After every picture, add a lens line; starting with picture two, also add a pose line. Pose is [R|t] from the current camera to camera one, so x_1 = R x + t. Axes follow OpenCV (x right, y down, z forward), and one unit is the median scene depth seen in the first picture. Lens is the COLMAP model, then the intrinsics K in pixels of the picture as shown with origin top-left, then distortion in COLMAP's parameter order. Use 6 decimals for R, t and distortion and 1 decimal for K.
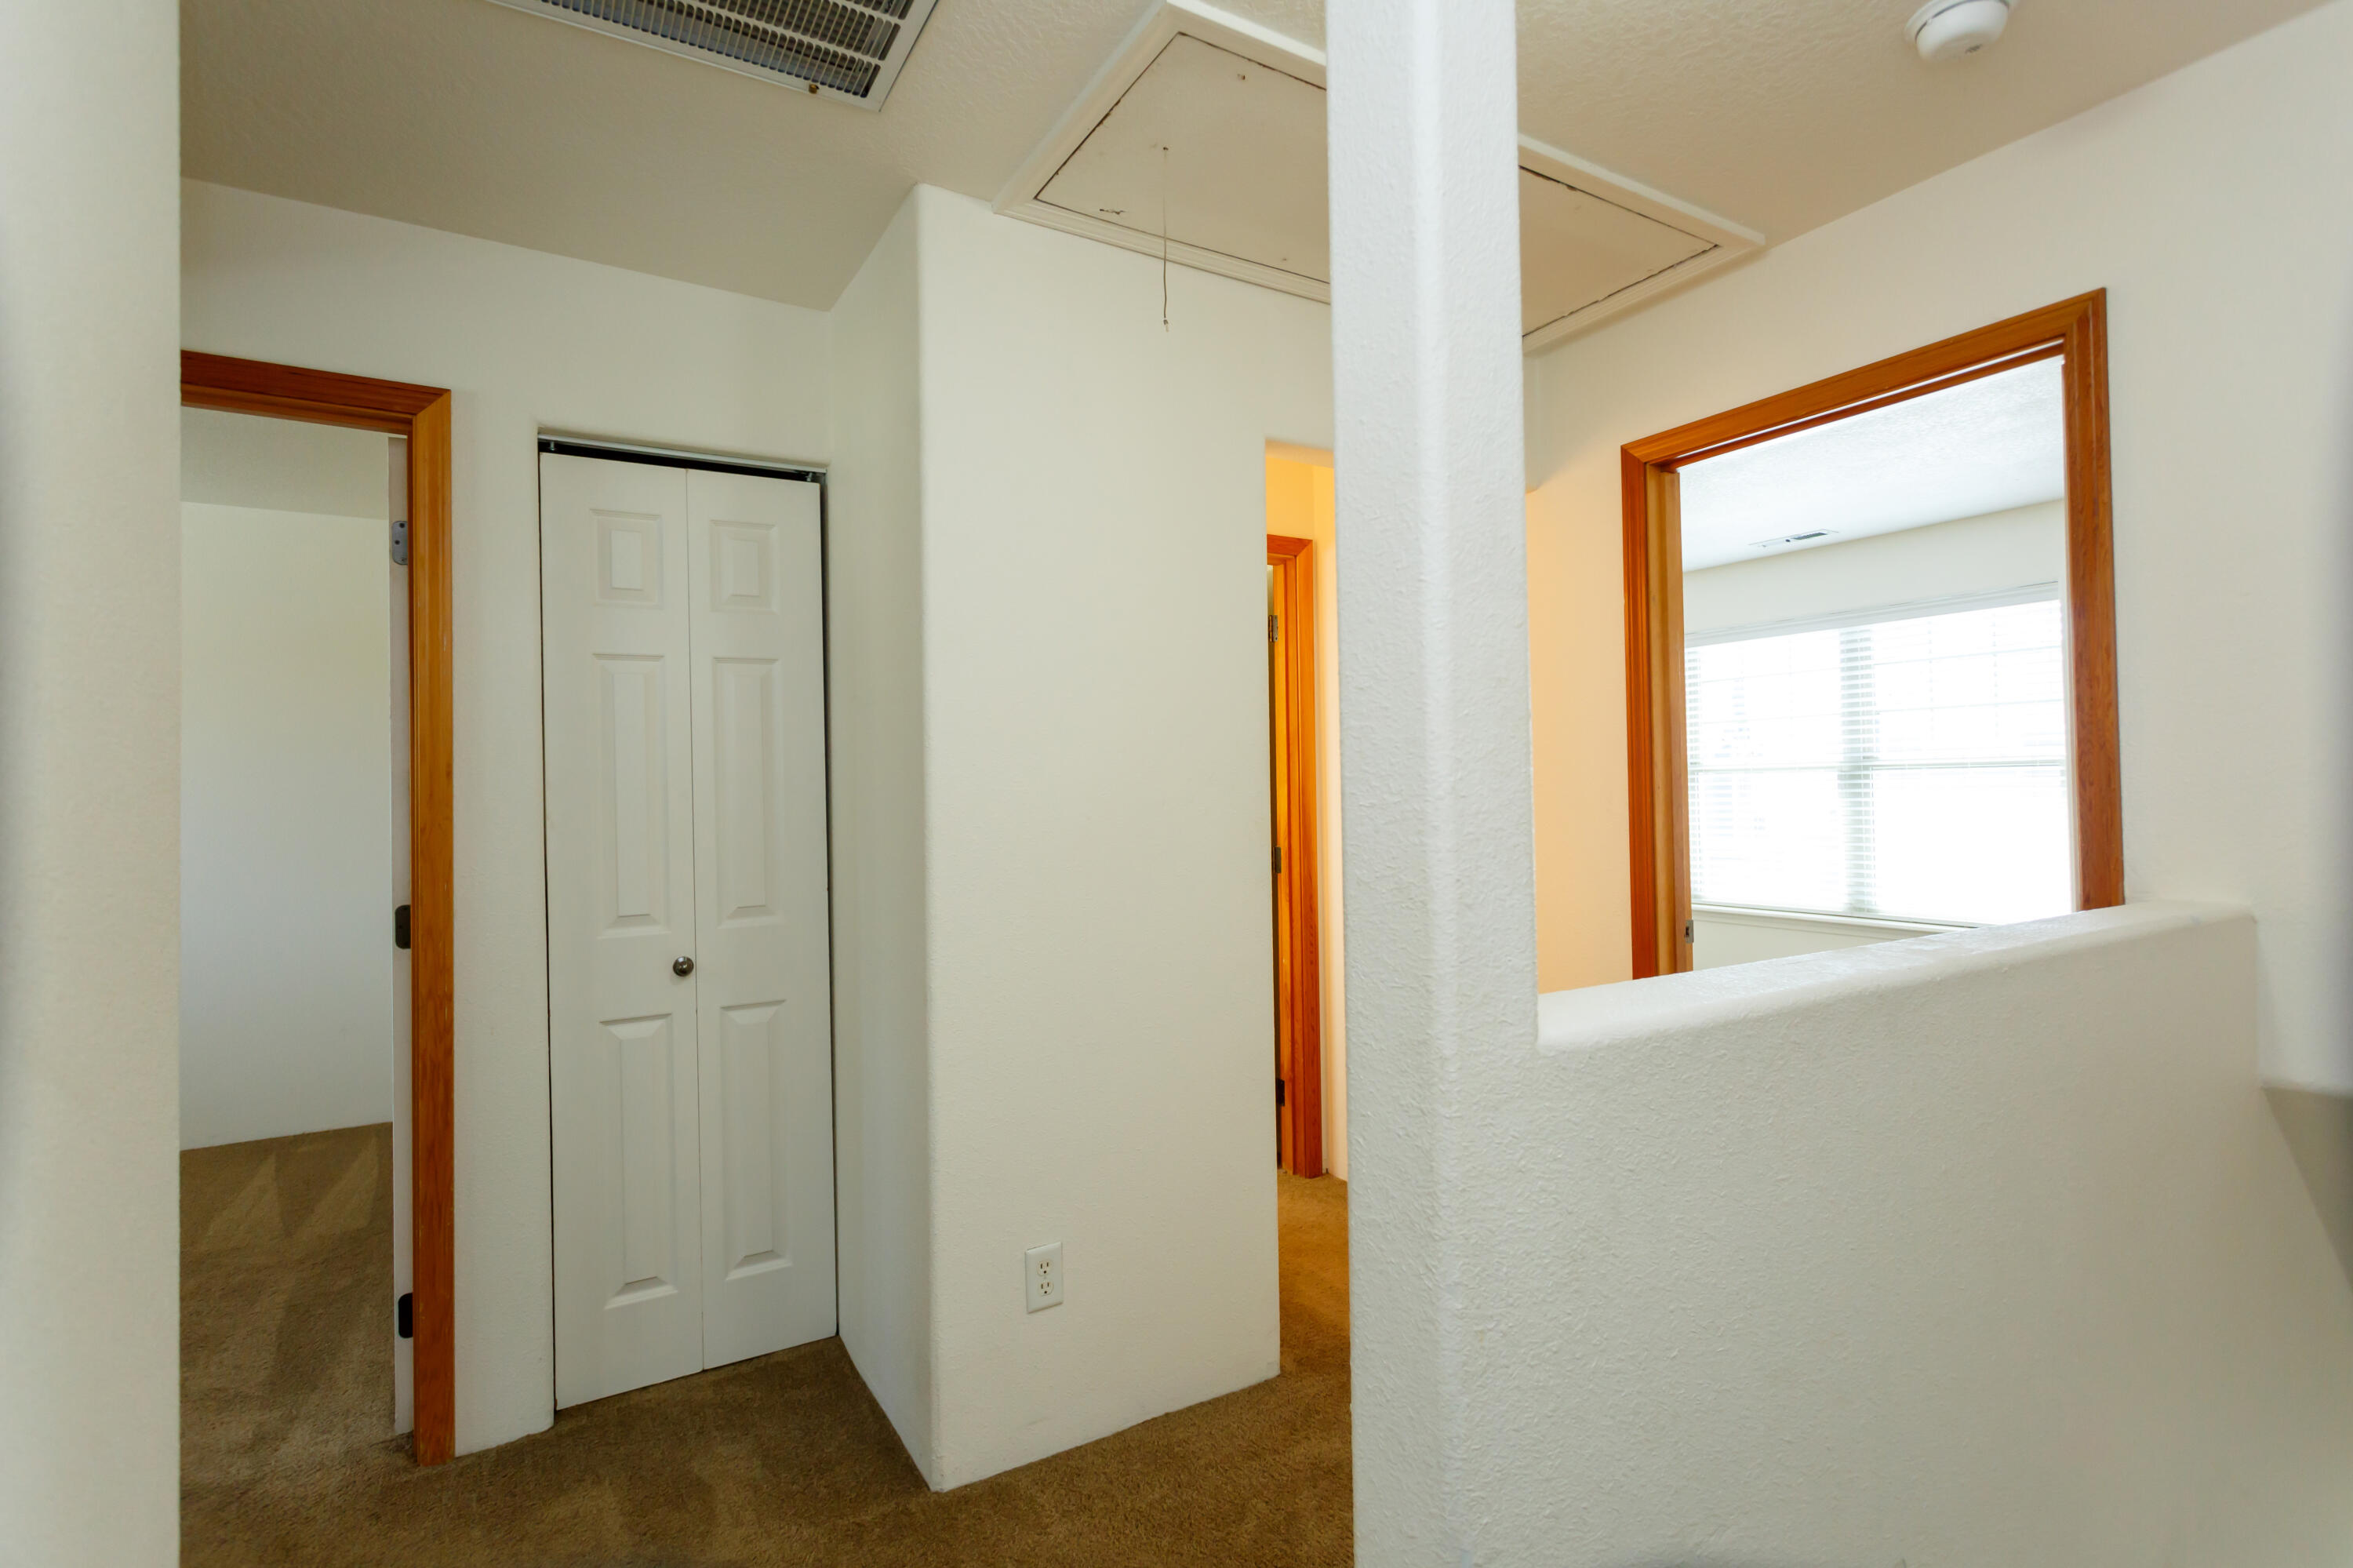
lens RADIAL K [[1101.0, 0, 1168.4], [0, 1101.0, 770.4], [0, 0, 1]] dist [0.004668, 0.000373]
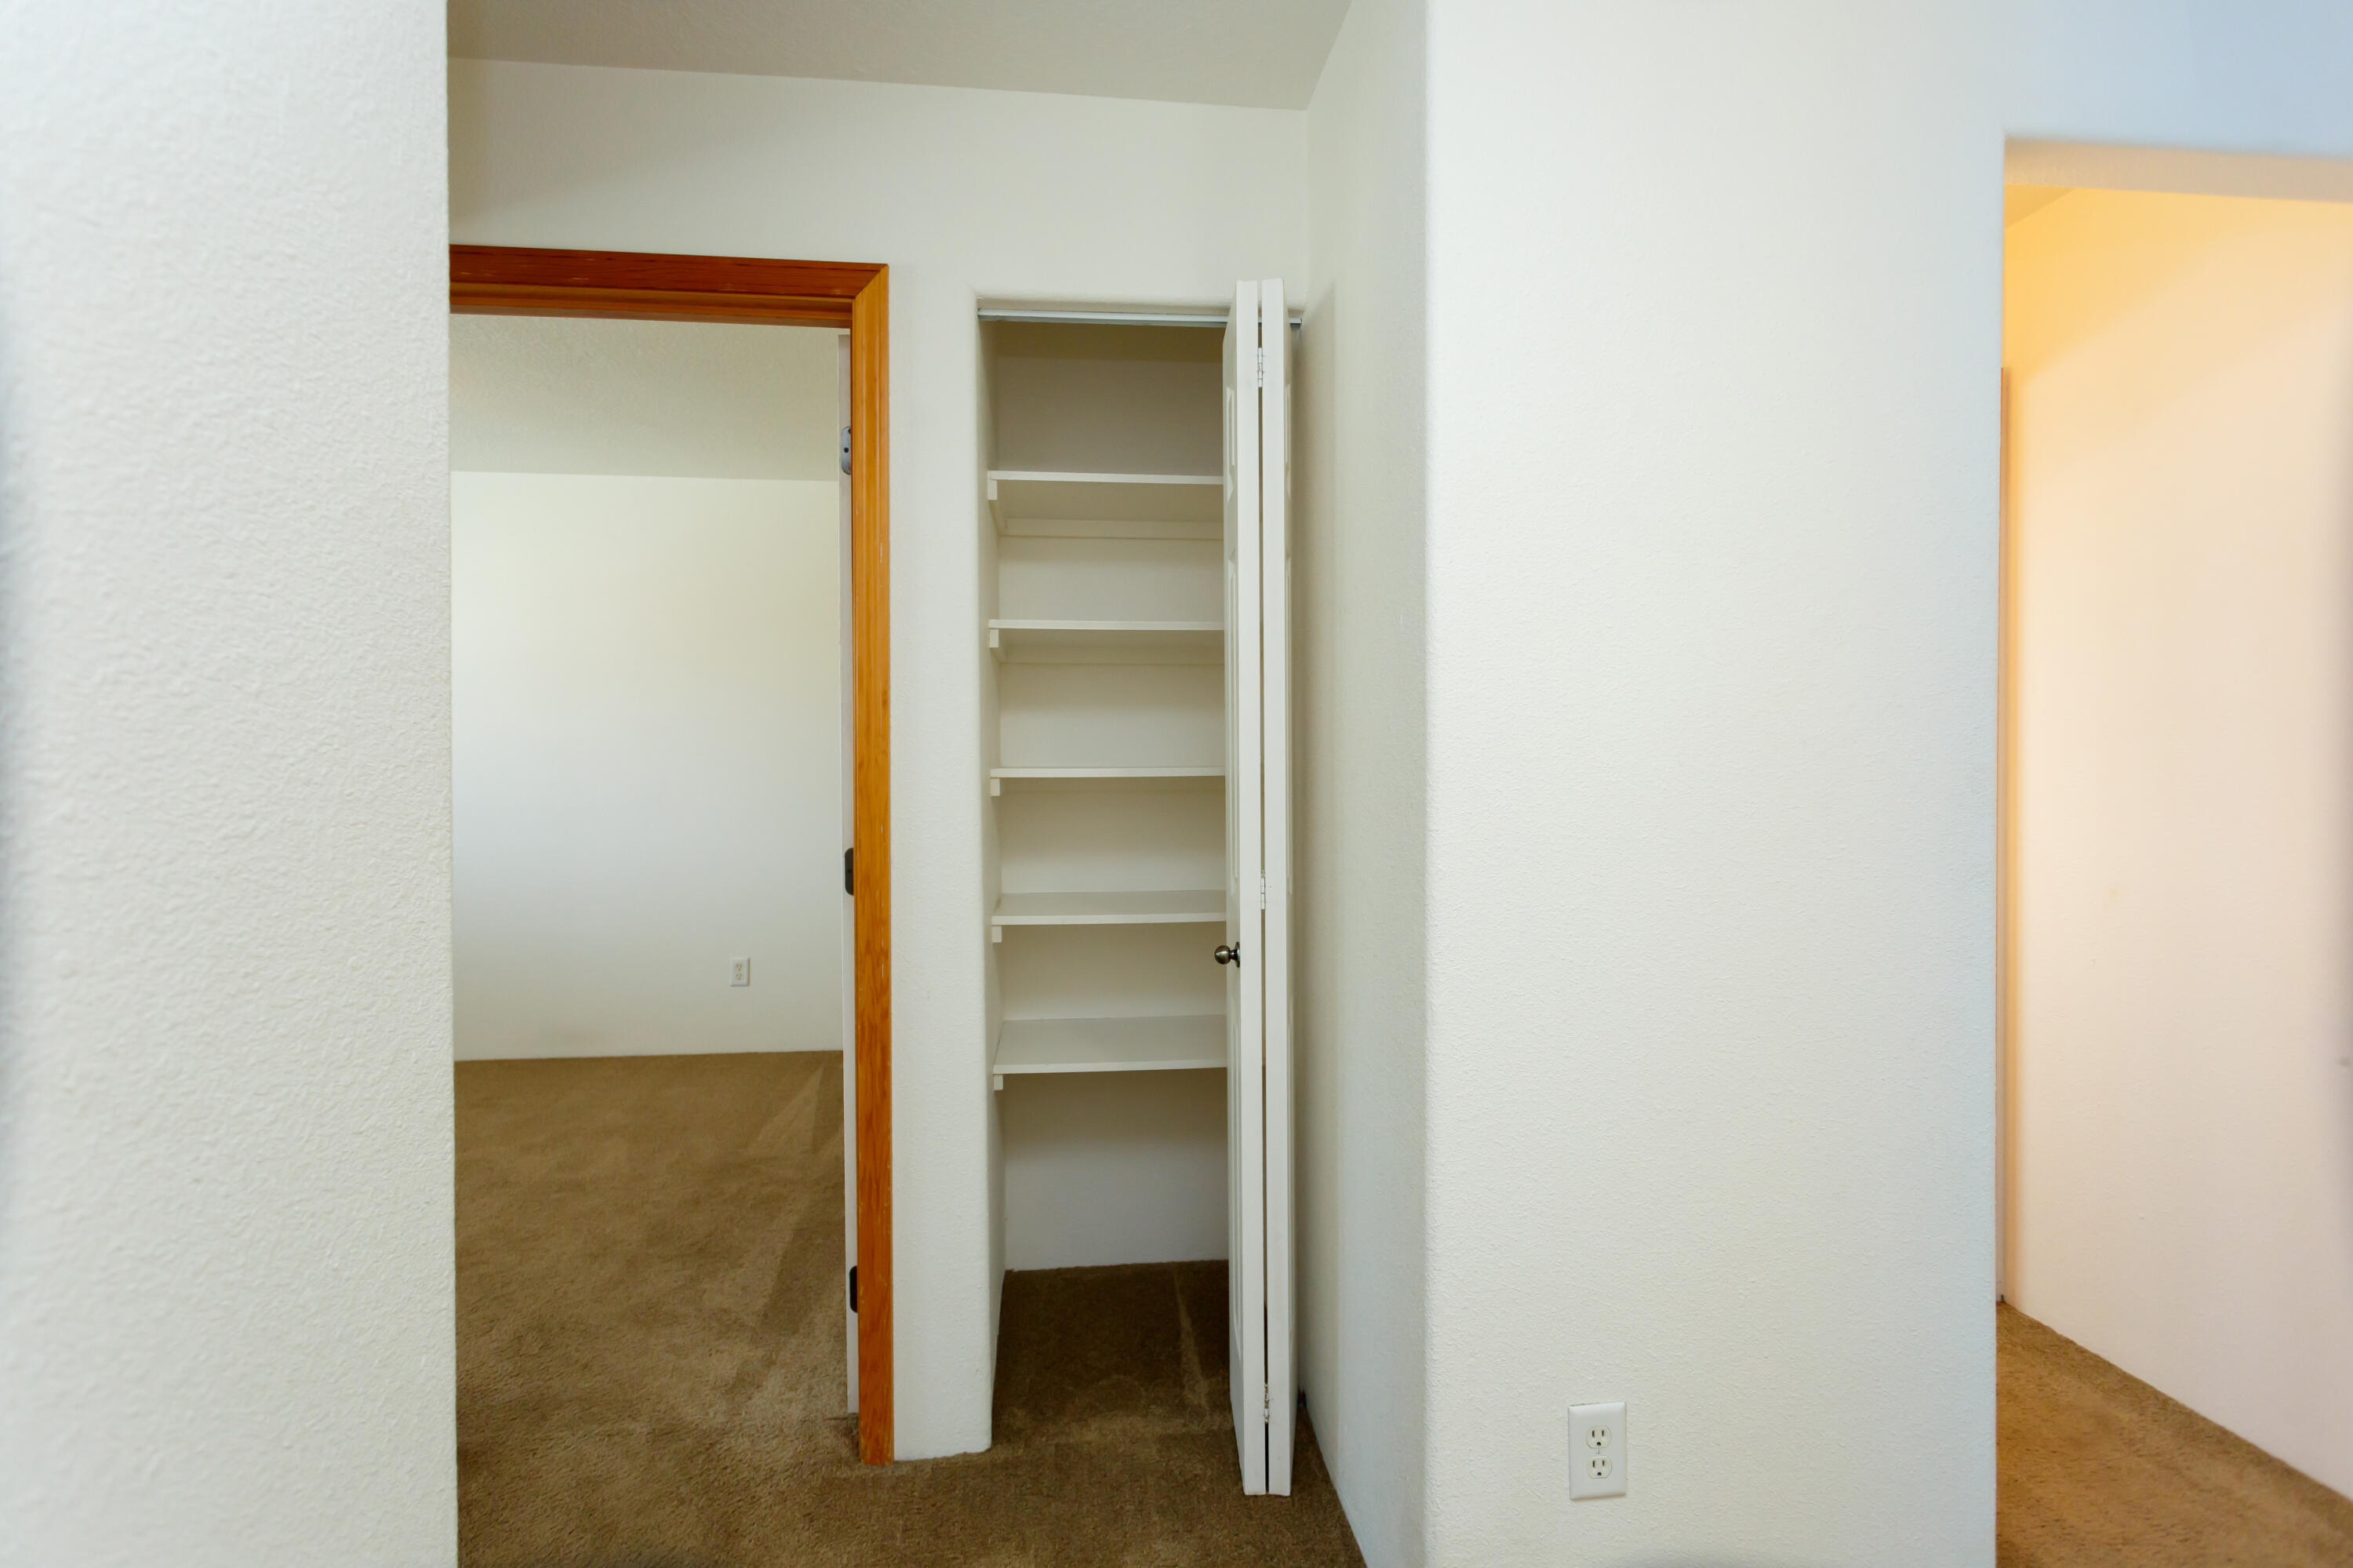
lens RADIAL K [[1101.0, 0, 1168.4], [0, 1101.0, 770.4], [0, 0, 1]] dist [0.004668, 0.000373]
pose [[0.907554, 0.017715, -0.419561, -0.073308], [-0.005091, 0.999501, 0.031188, 0.028872], [0.419904, -0.026169, 0.907191, 0.289302]]
